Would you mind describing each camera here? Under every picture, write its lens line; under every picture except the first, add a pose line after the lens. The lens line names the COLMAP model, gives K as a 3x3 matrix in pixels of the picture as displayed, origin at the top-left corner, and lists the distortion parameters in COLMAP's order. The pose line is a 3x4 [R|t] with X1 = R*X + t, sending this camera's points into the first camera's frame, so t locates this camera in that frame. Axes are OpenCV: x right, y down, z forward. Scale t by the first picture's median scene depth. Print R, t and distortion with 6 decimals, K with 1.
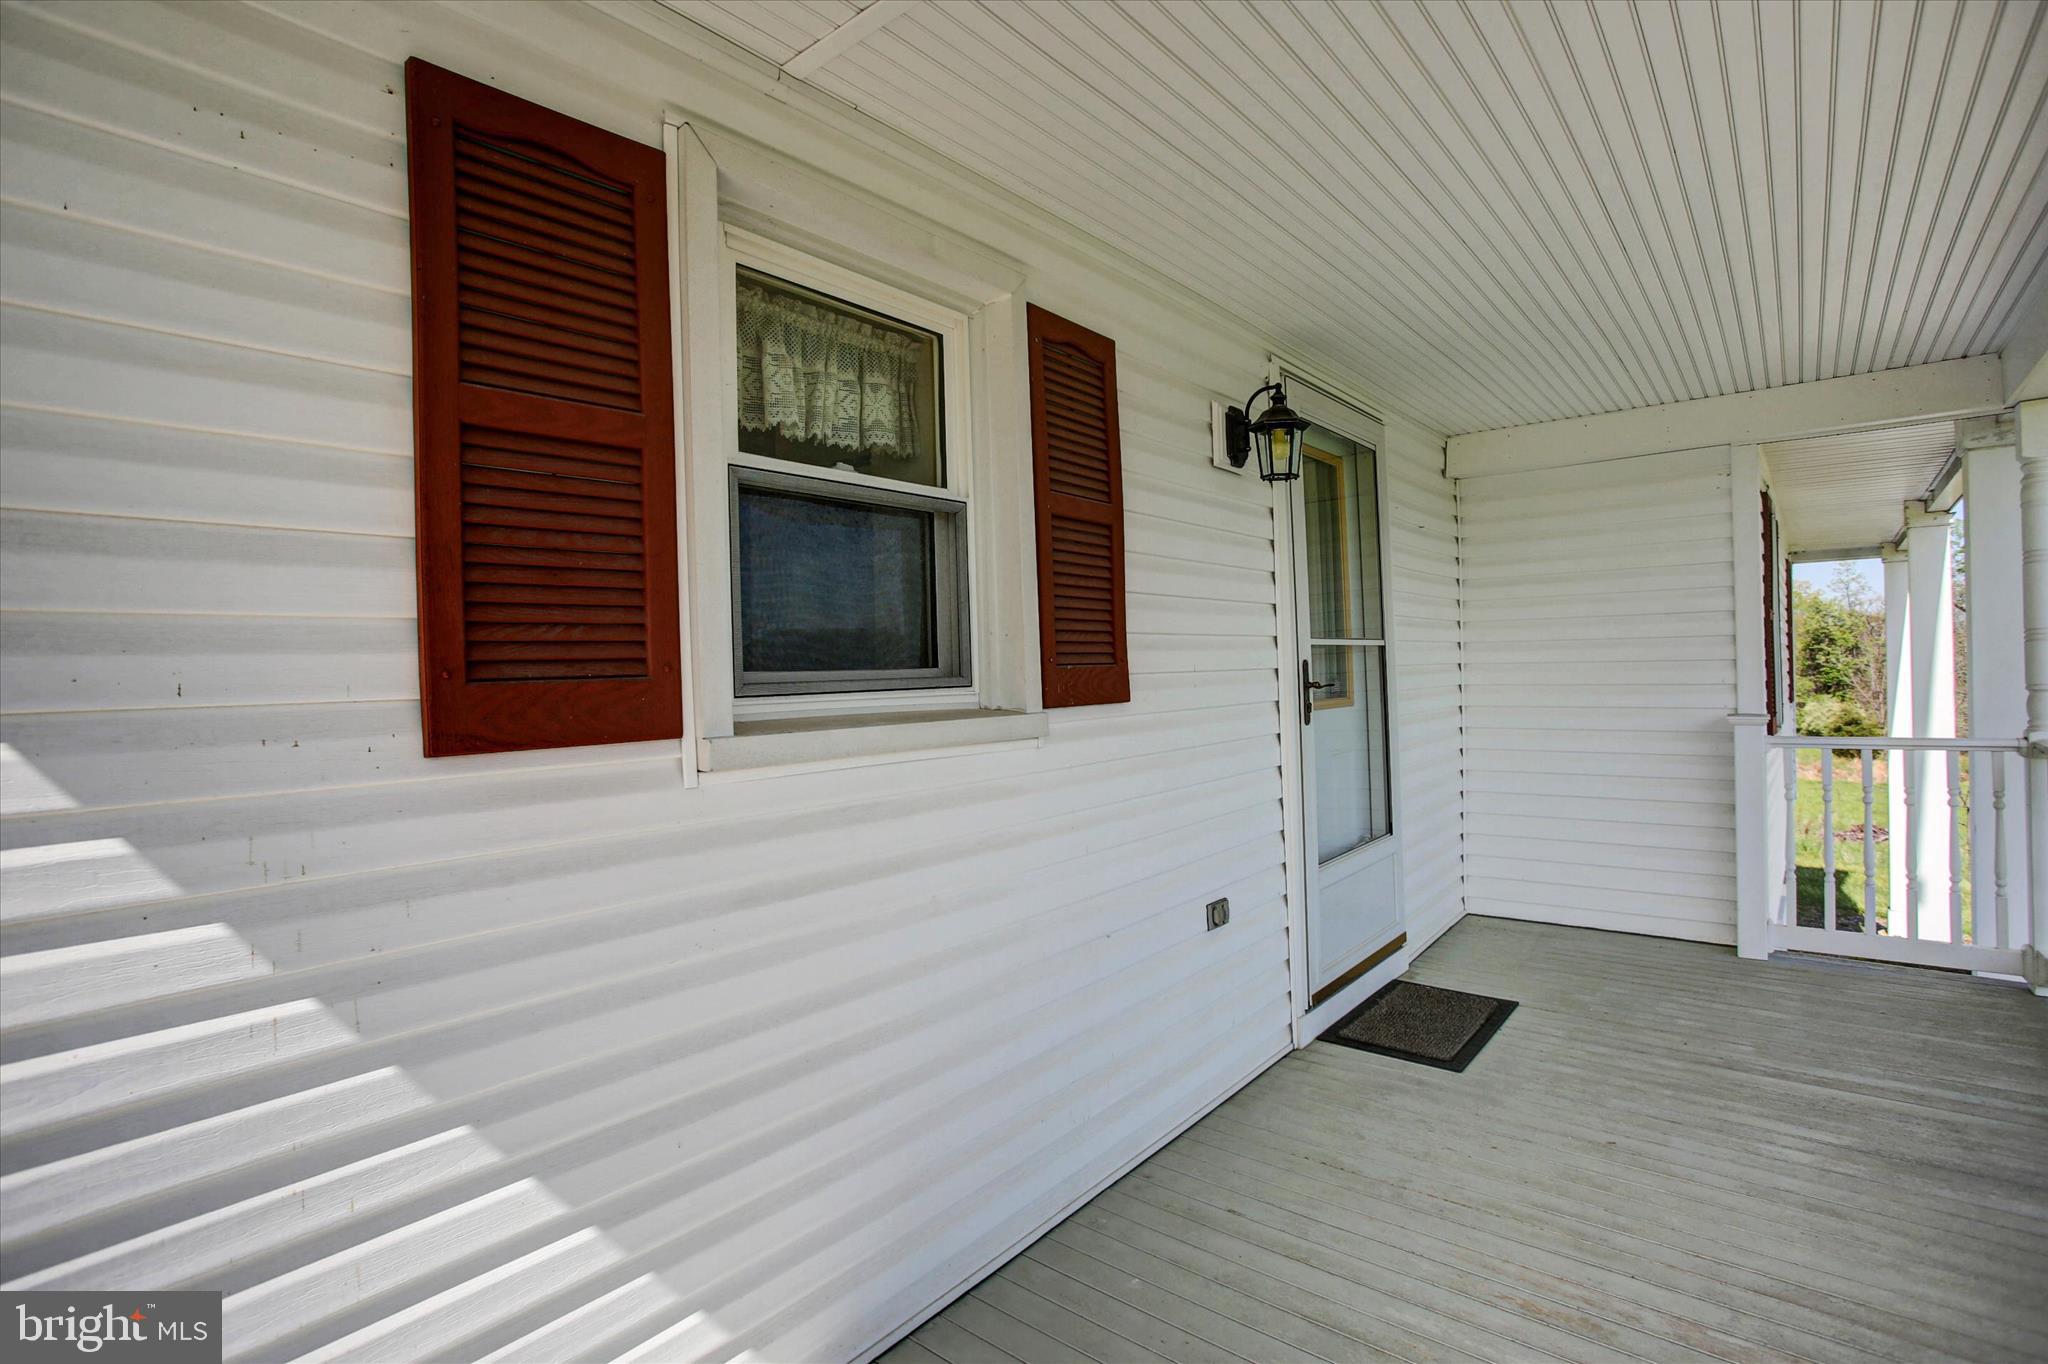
lens RADIAL K [[959.9, 0, 1024.0], [0, 959.9, 682.0], [0, 0, 1]] dist [0.000213, 0.000090]
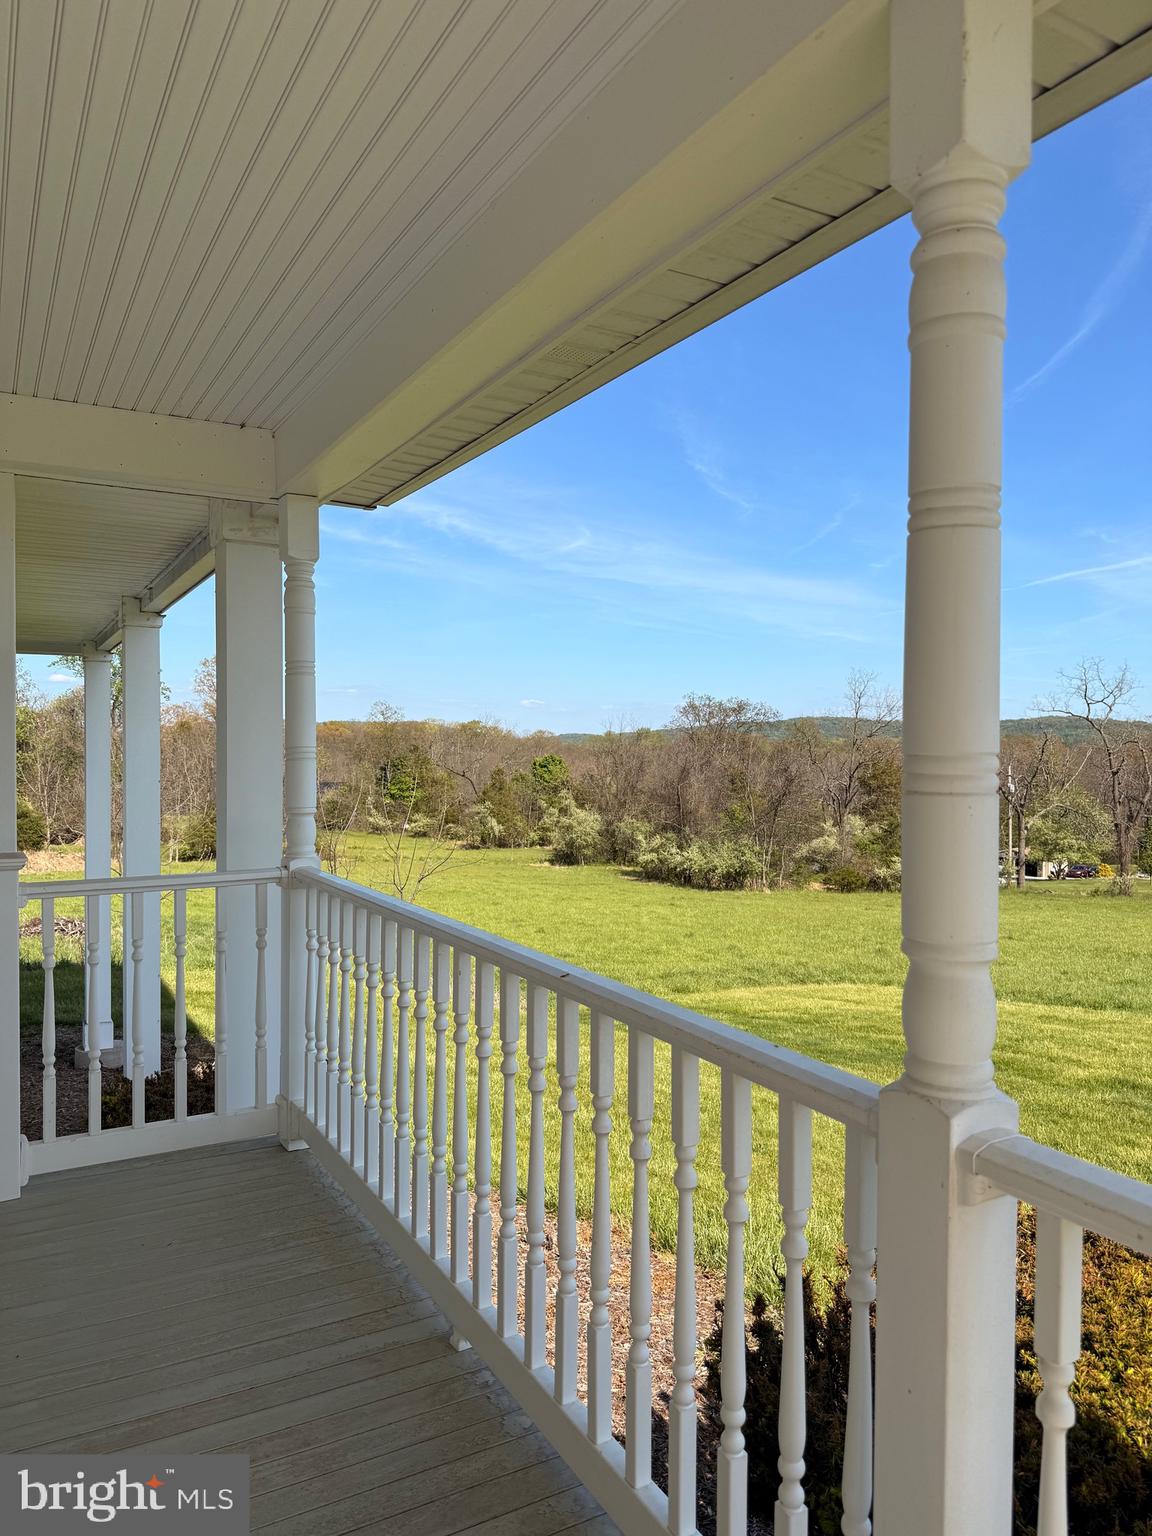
lens RADIAL K [[1071.5, 0, 576.0], [0, 1071.5, 768.0], [0, 0, 1]] dist [0.000787, -0.000839]
pose [[0.367934, 0.017681, 0.929684, 0.204047], [-0.016785, 0.999783, -0.012371, -0.026451], [-0.929700, -0.011053, 0.368151, 0.371028]]
